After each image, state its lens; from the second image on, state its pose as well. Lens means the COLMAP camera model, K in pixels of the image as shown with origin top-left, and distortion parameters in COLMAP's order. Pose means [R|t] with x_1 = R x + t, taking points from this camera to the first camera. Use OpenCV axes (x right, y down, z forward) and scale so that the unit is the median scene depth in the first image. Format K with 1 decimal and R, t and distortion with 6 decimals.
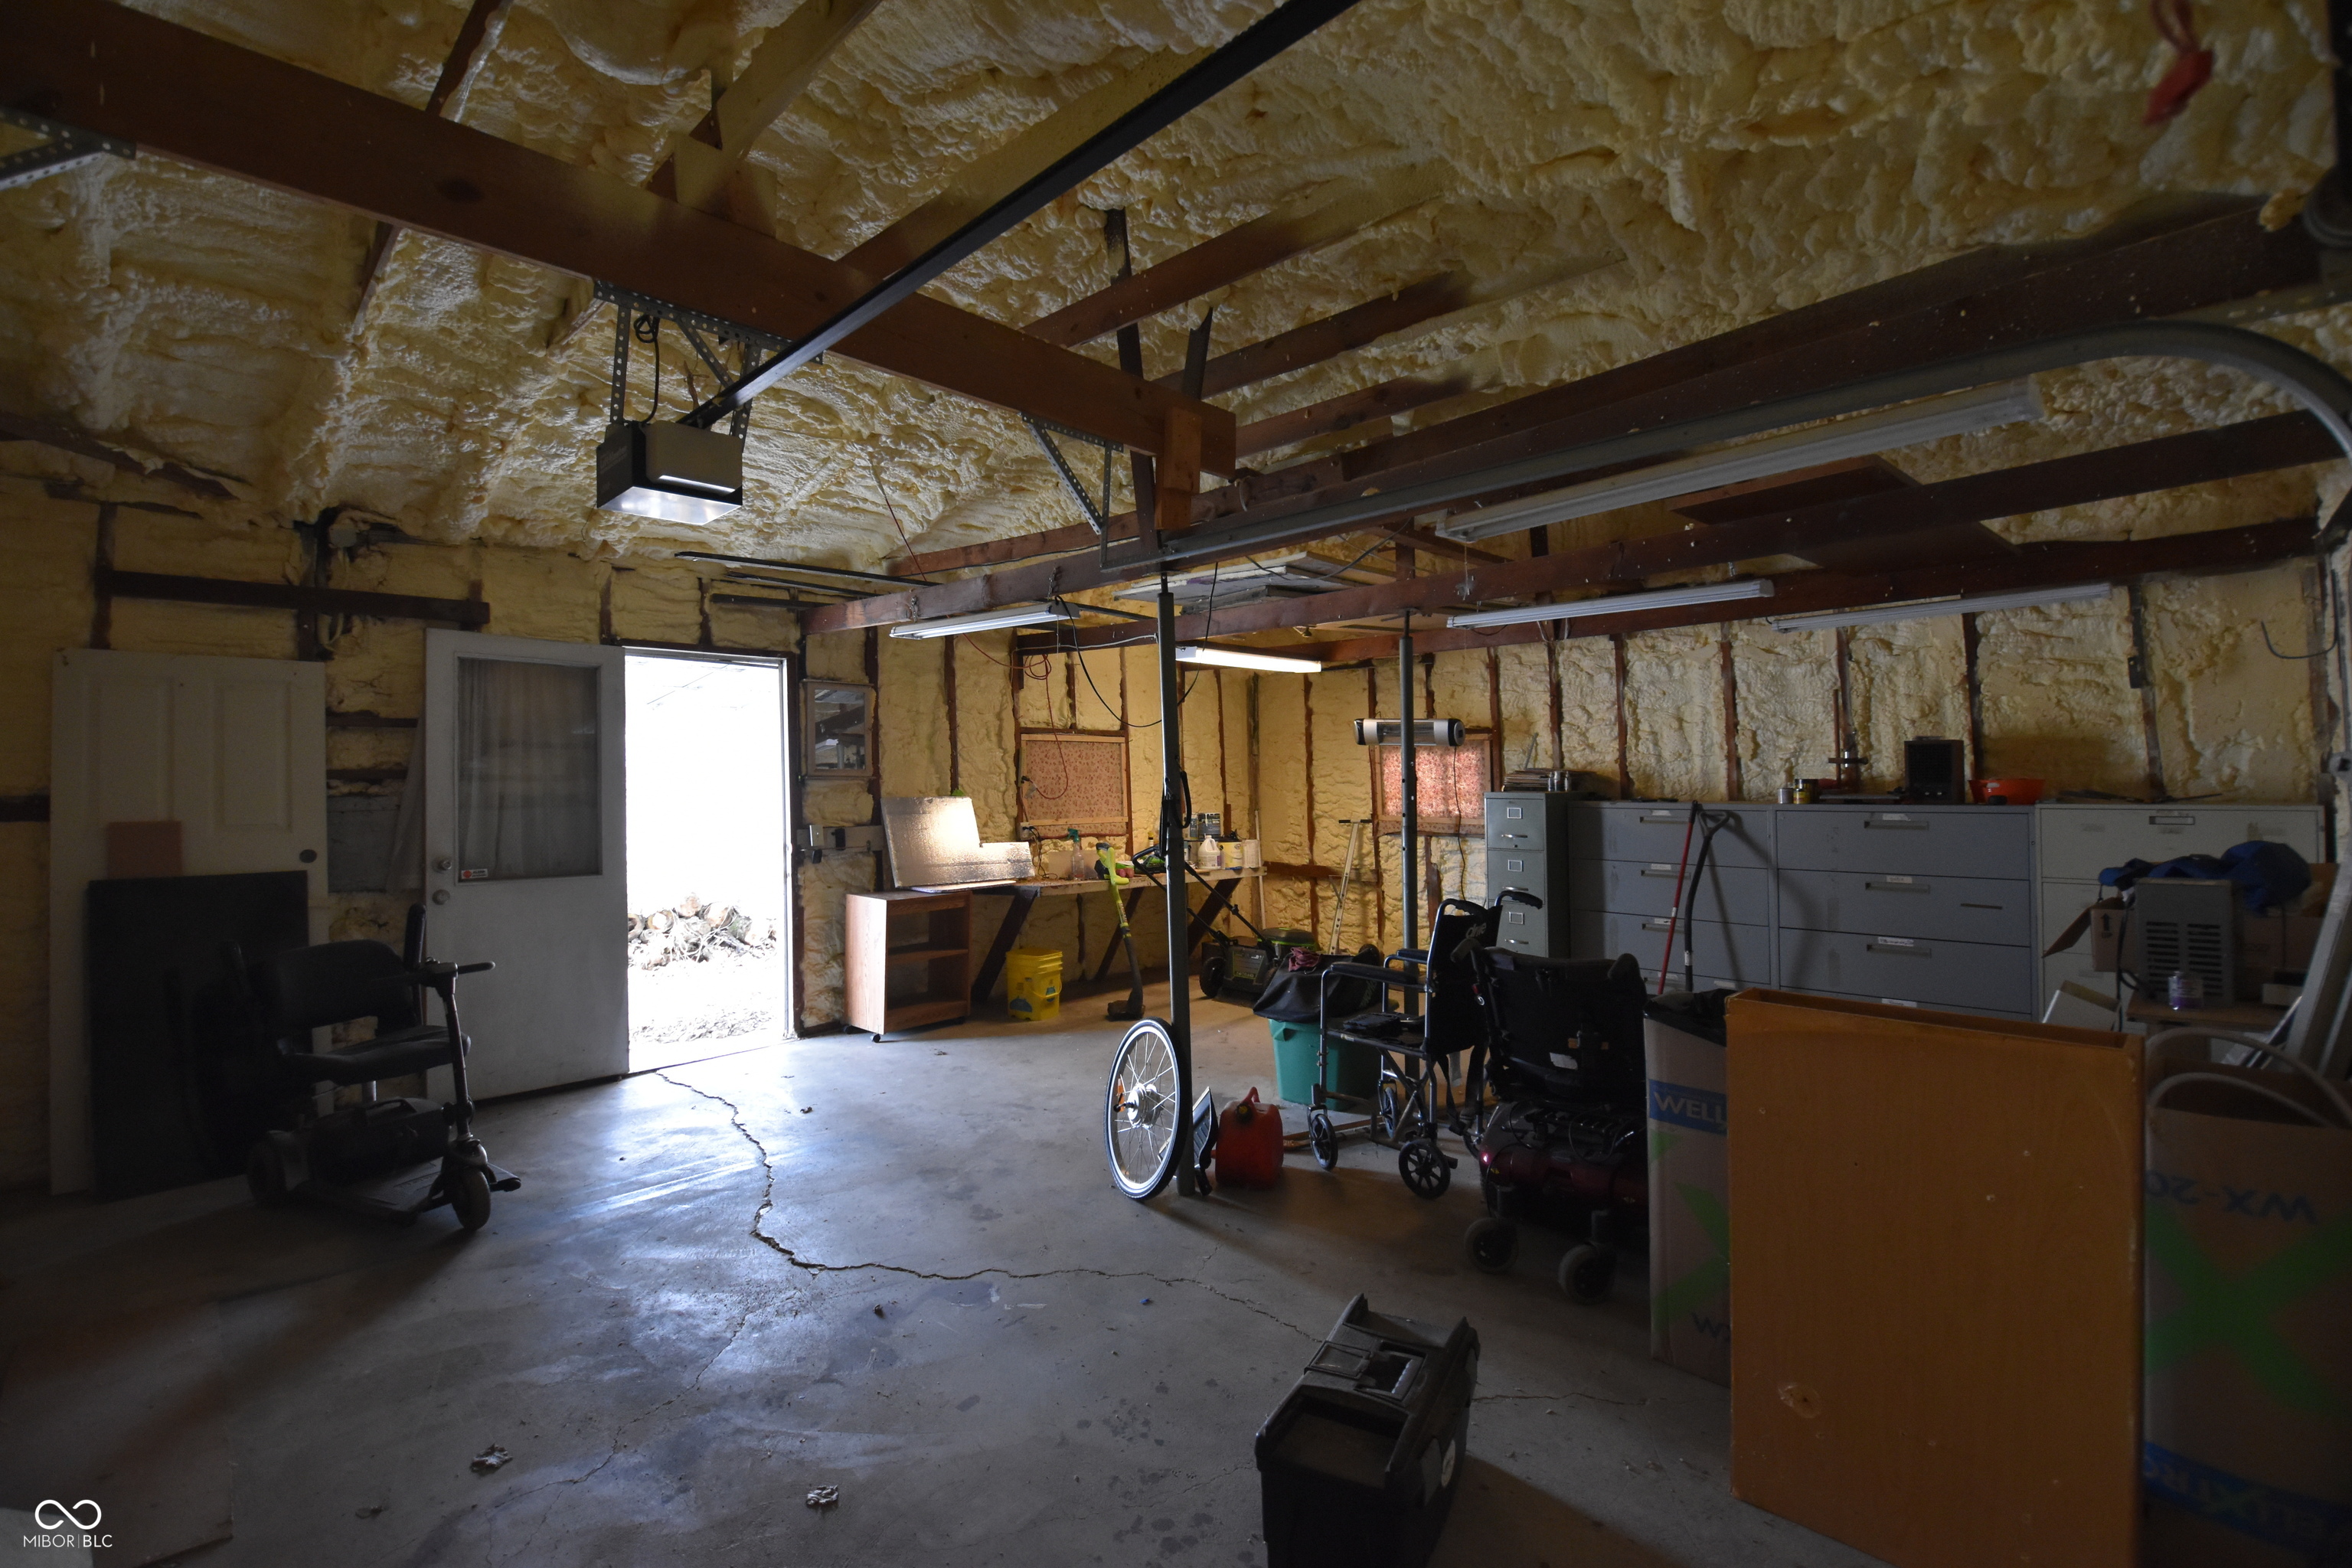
lens RADIAL K [[1046.6, 0, 1172.9], [0, 1046.6, 788.7], [0, 0, 1]] dist [-0.033322, -0.001153]
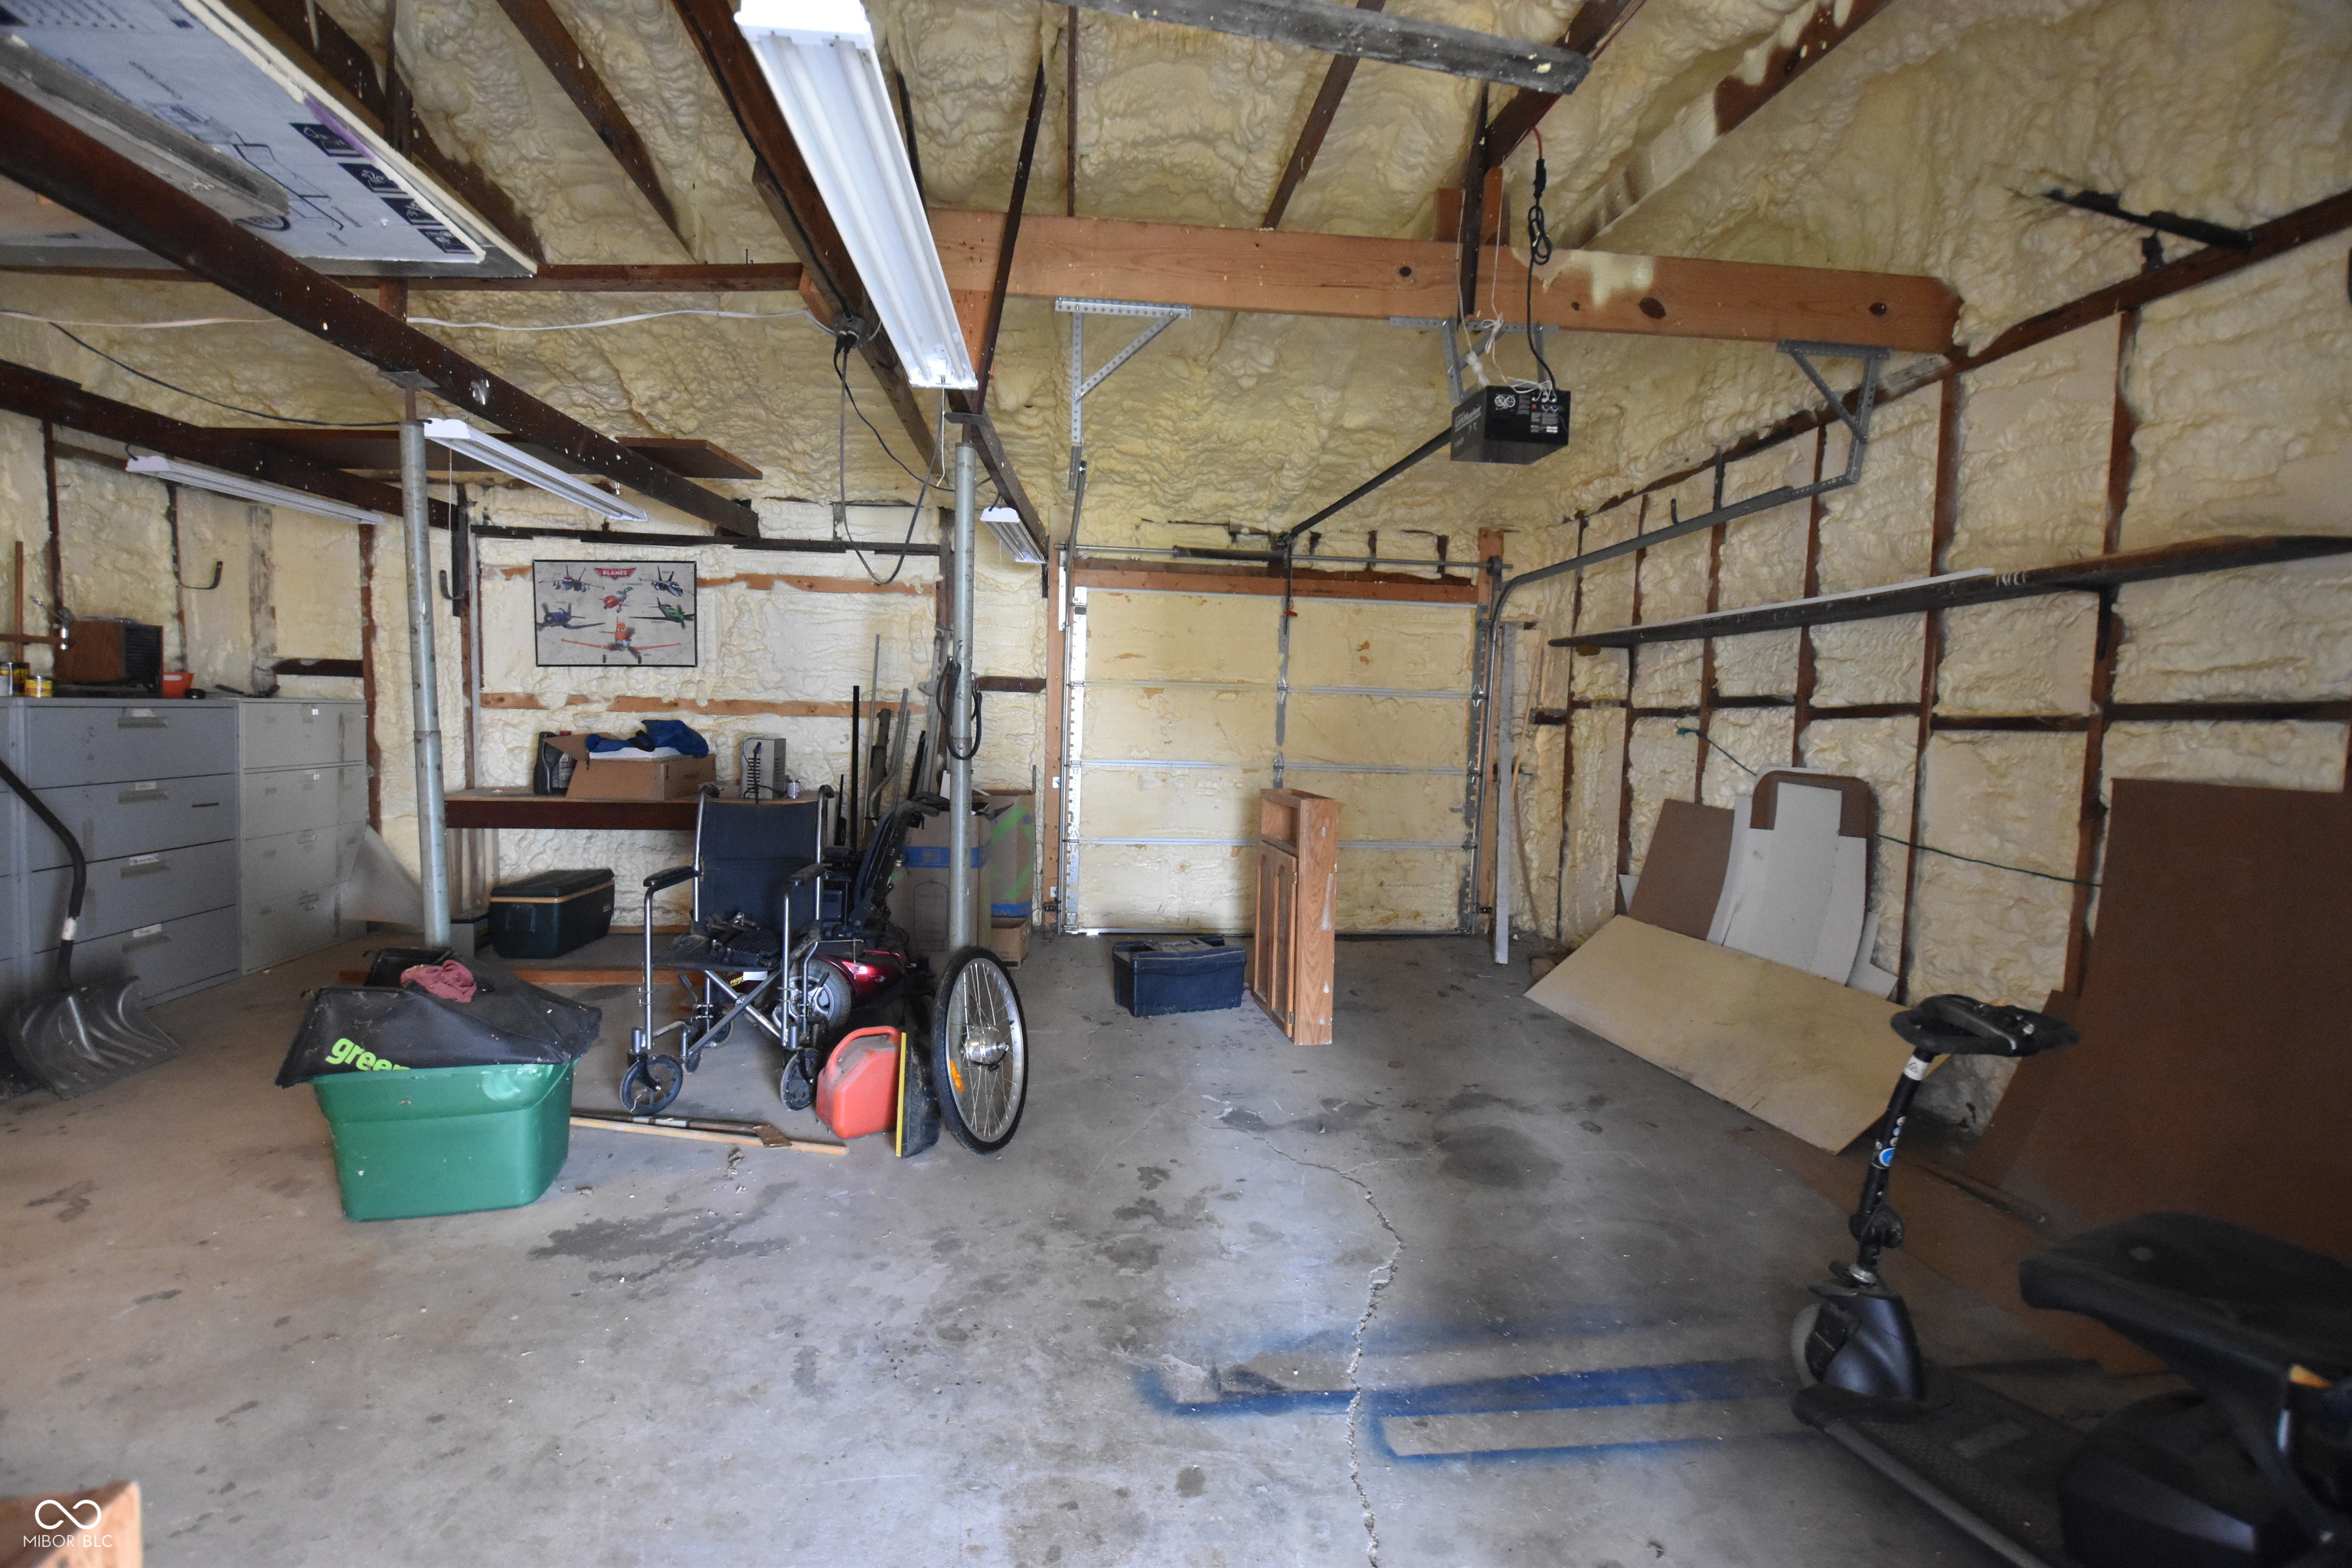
lens RADIAL K [[1046.6, 0, 1169.5], [0, 1046.6, 789.9], [0, 0, 1]] dist [-0.033322, -0.001153]
pose [[-0.785645, -0.060580, 0.615704, -0.555451], [-0.023025, 0.997368, 0.068752, 0.015165], [-0.618249, 0.039838, -0.784972, 1.293940]]
